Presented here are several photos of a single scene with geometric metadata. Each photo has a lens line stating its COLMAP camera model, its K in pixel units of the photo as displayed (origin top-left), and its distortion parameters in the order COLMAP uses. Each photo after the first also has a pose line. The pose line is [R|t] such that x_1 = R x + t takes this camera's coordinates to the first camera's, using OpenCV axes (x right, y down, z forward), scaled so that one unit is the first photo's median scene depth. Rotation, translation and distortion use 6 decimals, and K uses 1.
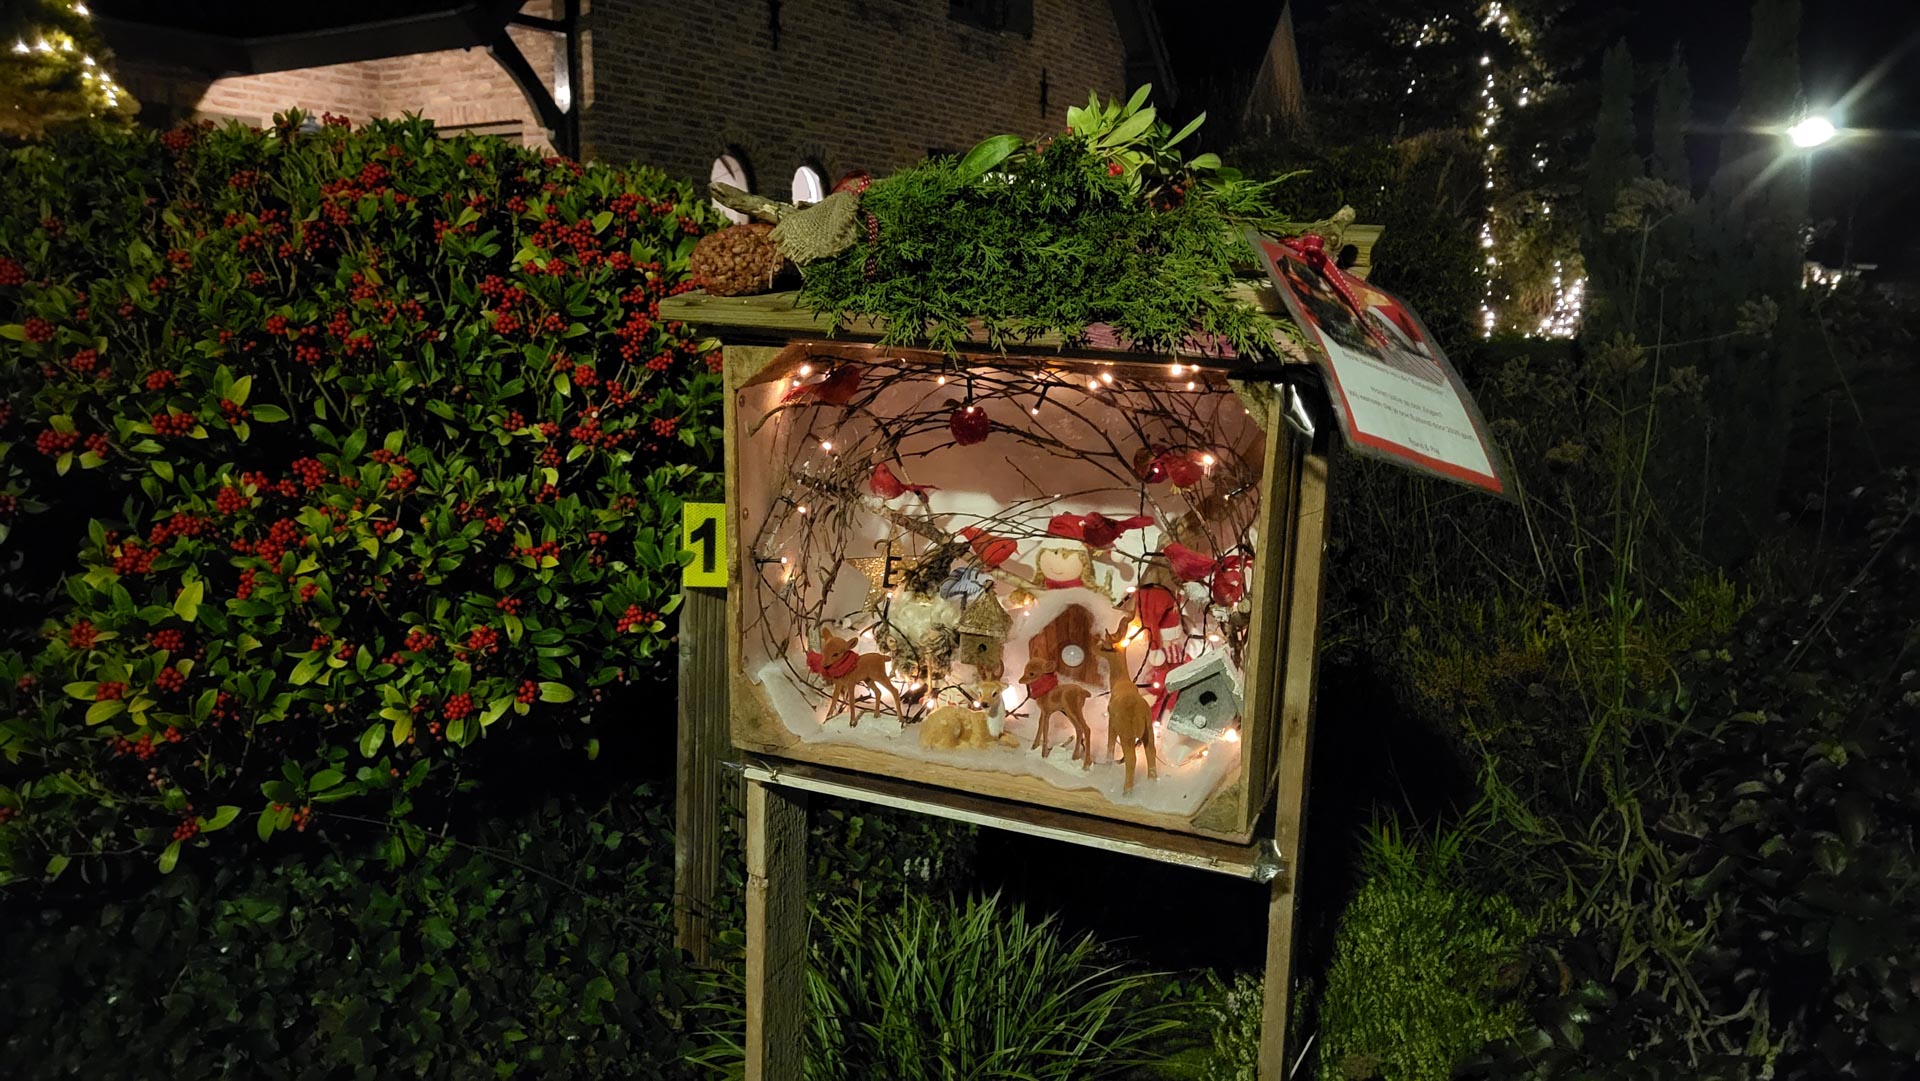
lens RADIAL K [[1470.9, 0, 964.2], [0, 1470.9, 546.4], [0, 0, 1]] dist [0.000661, -0.002372]
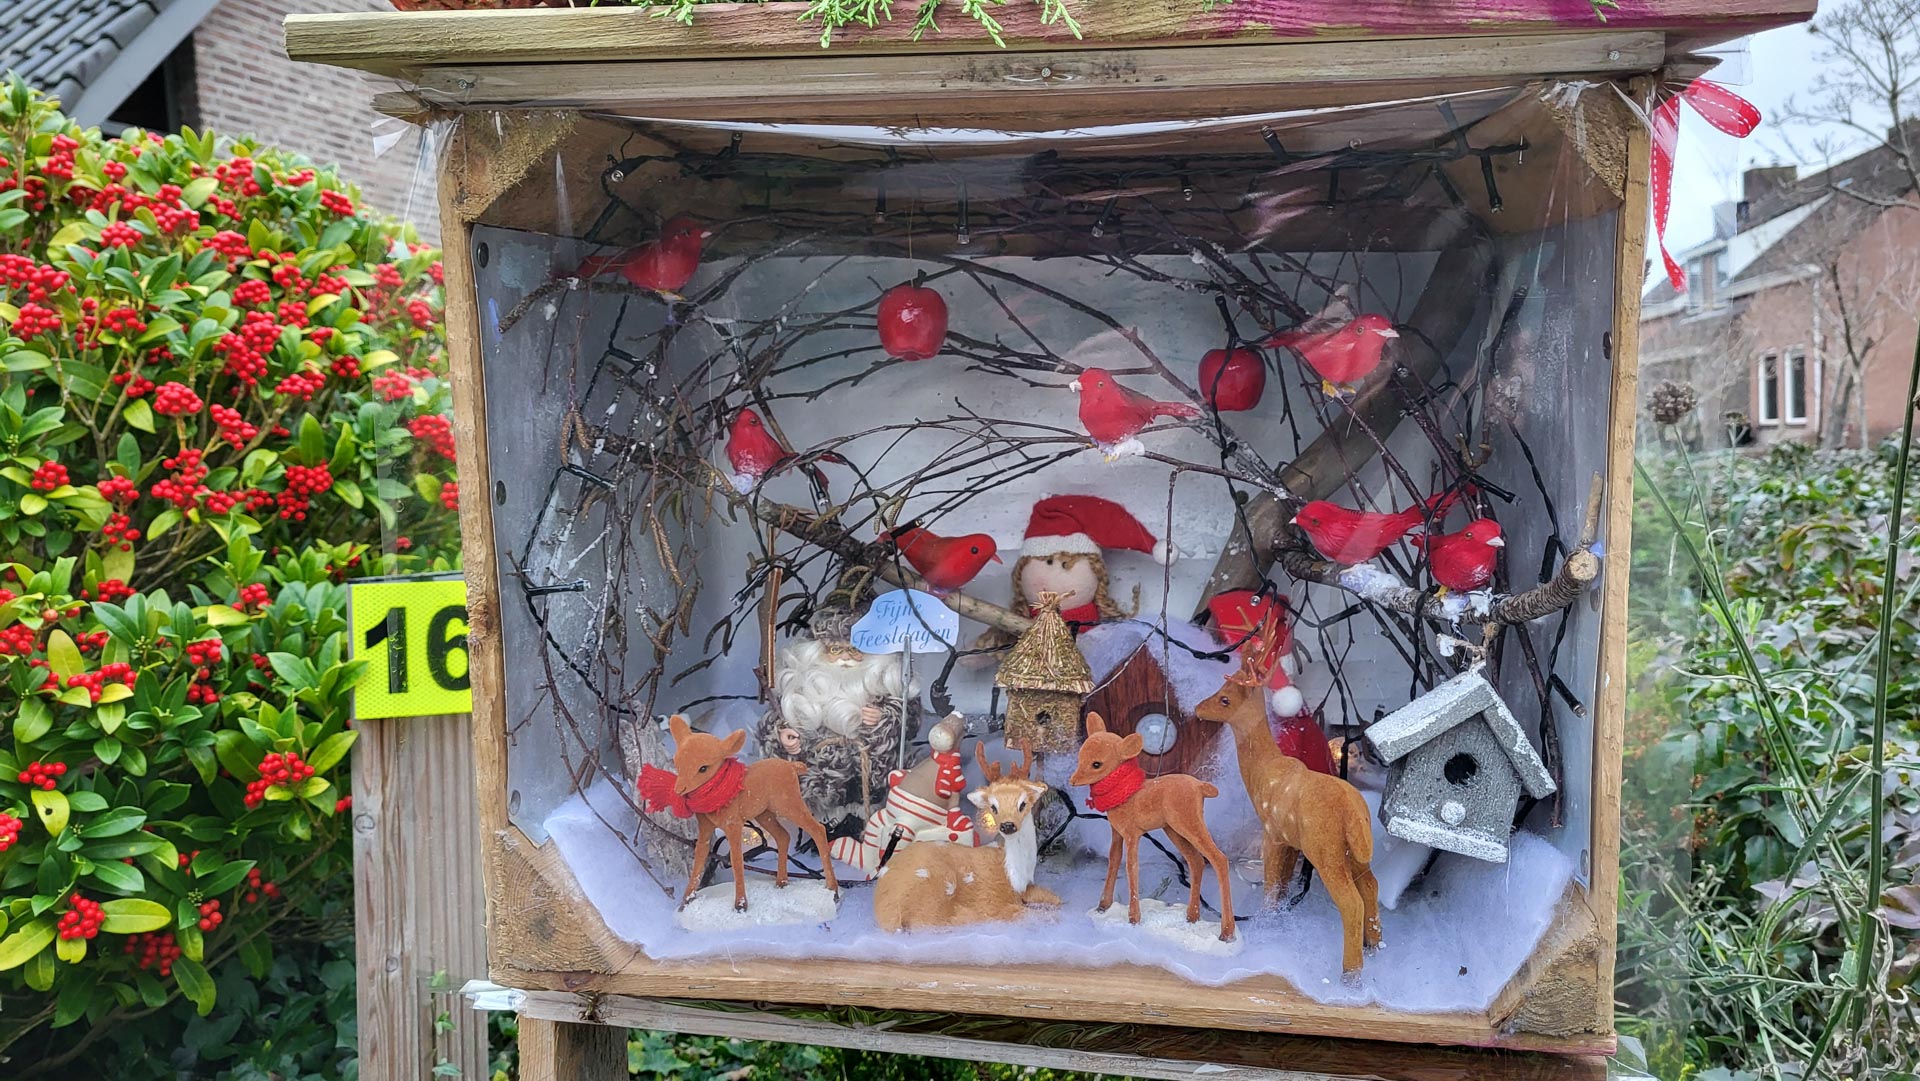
lens RADIAL K [[1470.9, 0, 950.1], [0, 1470.9, 526.4], [0, 0, 1]] dist [0.000661, -0.002372]
pose [[0.975545, -0.064970, 0.209977, -0.073150], [0.089636, 0.989863, -0.110166, 0.038788], [-0.200691, 0.126293, 0.971480, 0.342803]]
